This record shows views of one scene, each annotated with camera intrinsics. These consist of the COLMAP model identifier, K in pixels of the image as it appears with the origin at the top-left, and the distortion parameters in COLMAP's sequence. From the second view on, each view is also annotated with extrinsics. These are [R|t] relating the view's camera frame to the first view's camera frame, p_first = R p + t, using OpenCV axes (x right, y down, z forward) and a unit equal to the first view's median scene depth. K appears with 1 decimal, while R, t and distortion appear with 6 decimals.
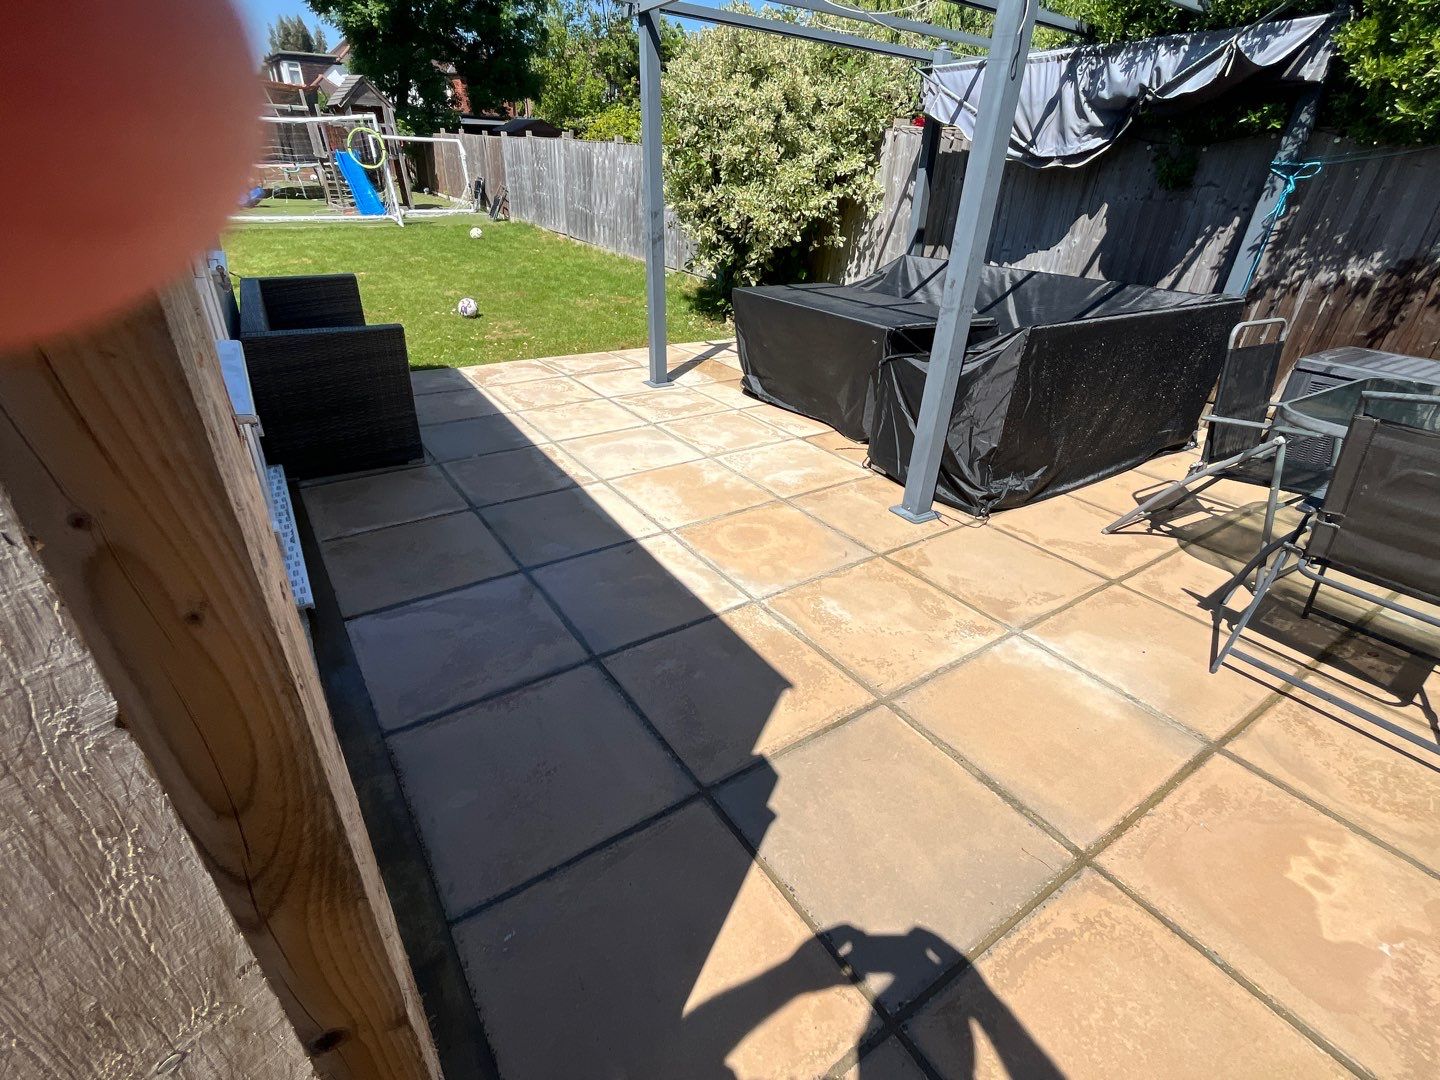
lens RADIAL K [[681.4, 0, 718.1], [0, 681.4, 546.2], [0, 0, 1]] dist [-0.000627, -0.002090]
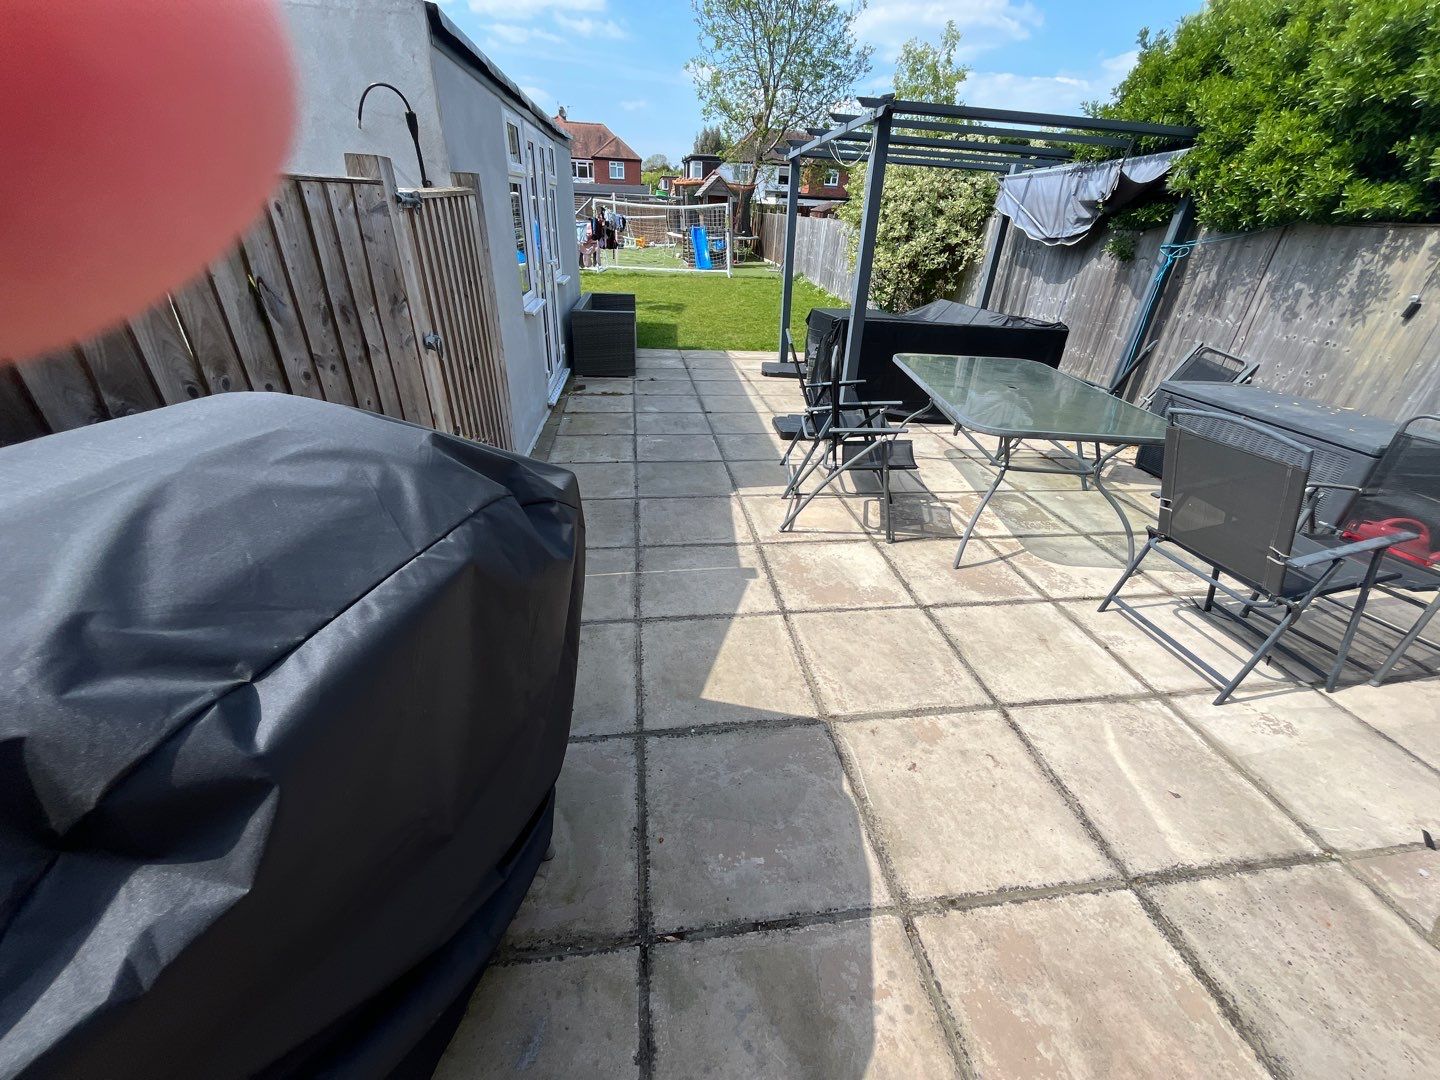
lens RADIAL K [[580.9, 0, 713.0], [0, 580.9, 545.5], [0, 0, 1]] dist [-0.001608, -0.000105]
pose [[0.892922, 0.215917, -0.395057, 0.491265], [-0.223293, 0.974354, 0.027834, 0.211879], [0.390936, 0.063360, 0.918235, -0.408010]]
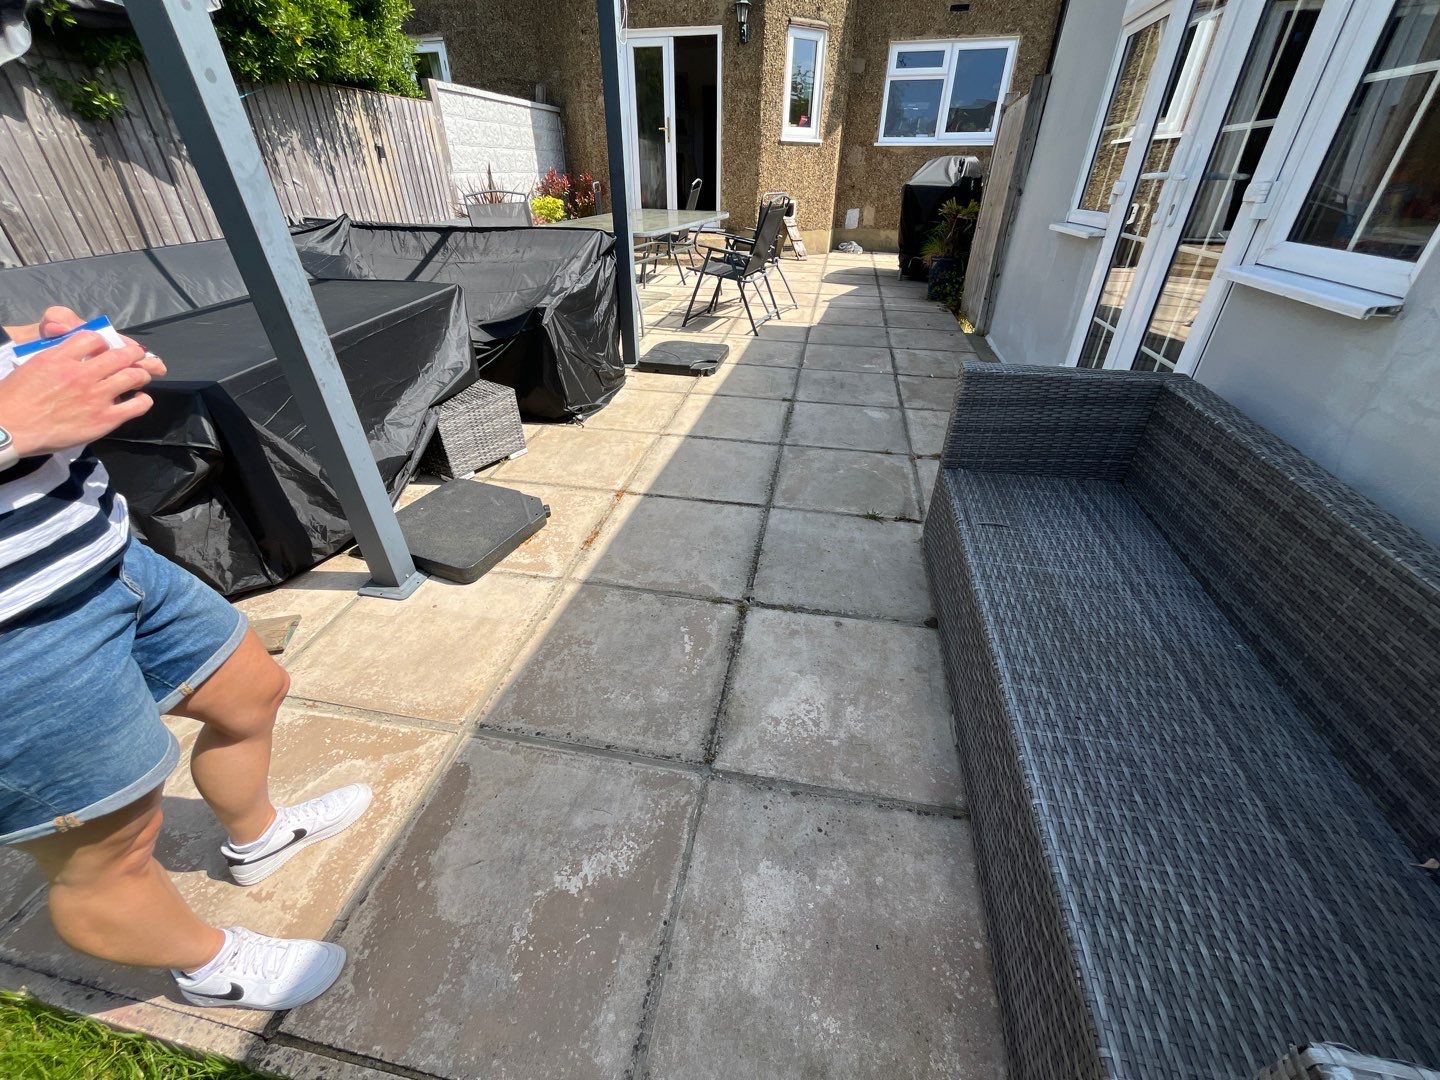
lens RADIAL K [[604.0, 0, 719.0], [0, 604.0, 539.7], [0, 0, 1]] dist [-0.001993, -0.000691]
pose [[-0.711967, -0.416005, 0.565723, -0.529719], [0.310733, 0.535819, 0.785075, -0.593305], [-0.629720, 0.734736, -0.252220, 1.079849]]
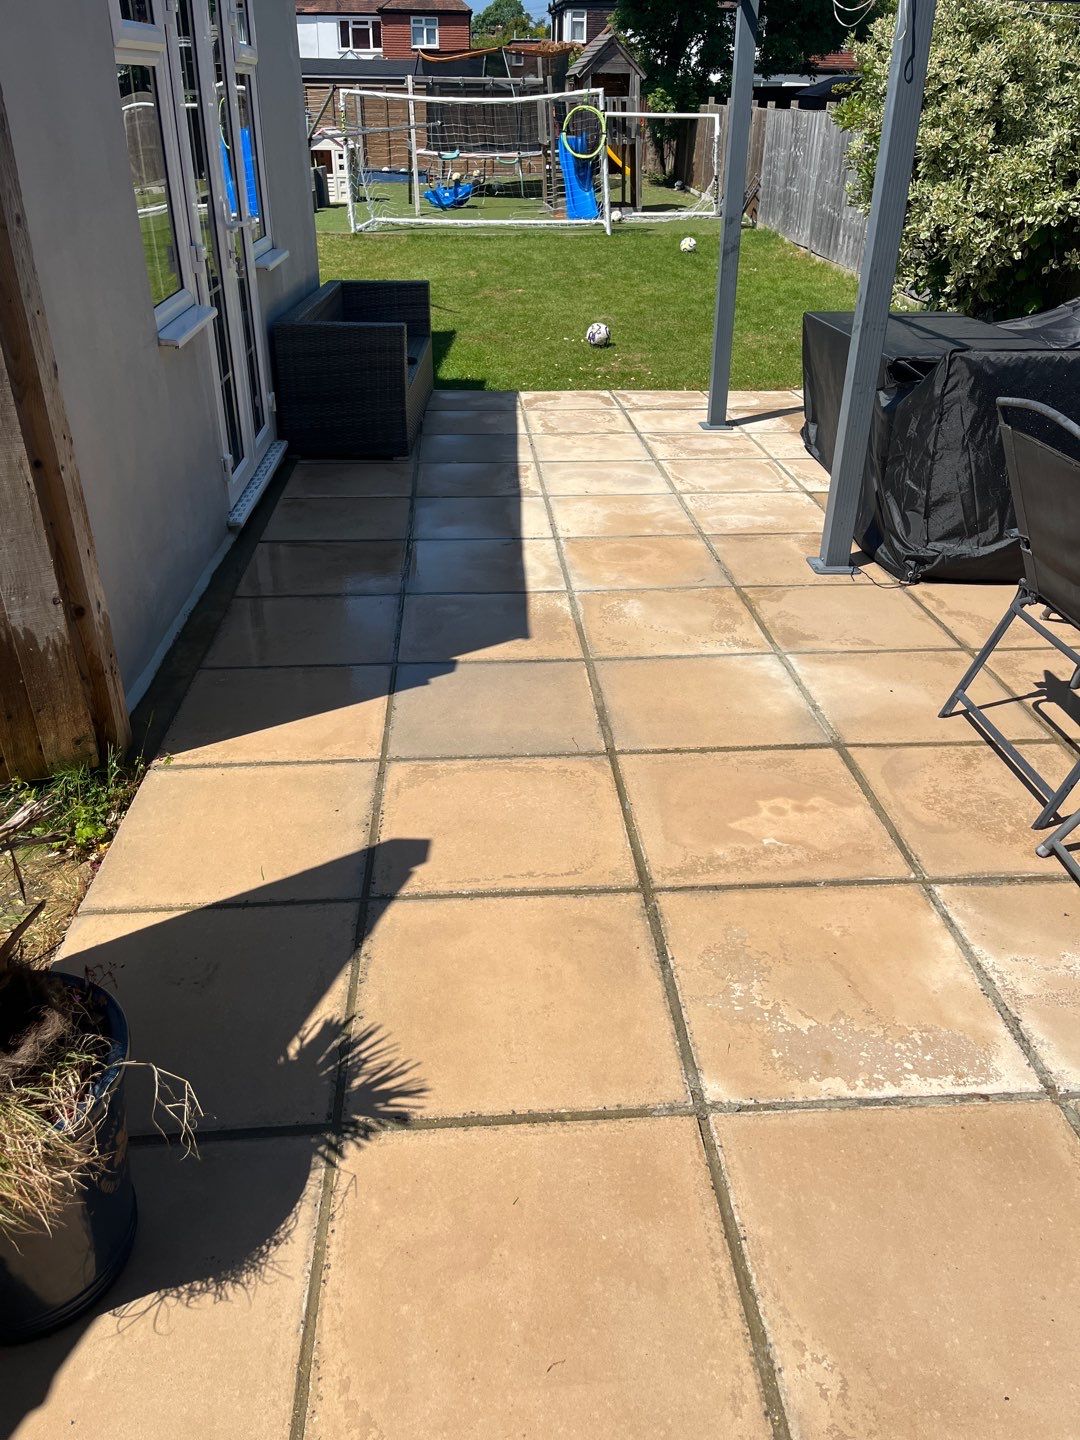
lens RADIAL K [[1089.7, 0, 542.1], [0, 1089.7, 718.5], [0, 0, 1]] dist [0.054573, -0.071268]
pose [[0.866984, 0.210375, -0.451752, 0.451130], [-0.221763, 0.974690, 0.028302, 0.128842], [0.446272, 0.075644, 0.891694, -0.277731]]
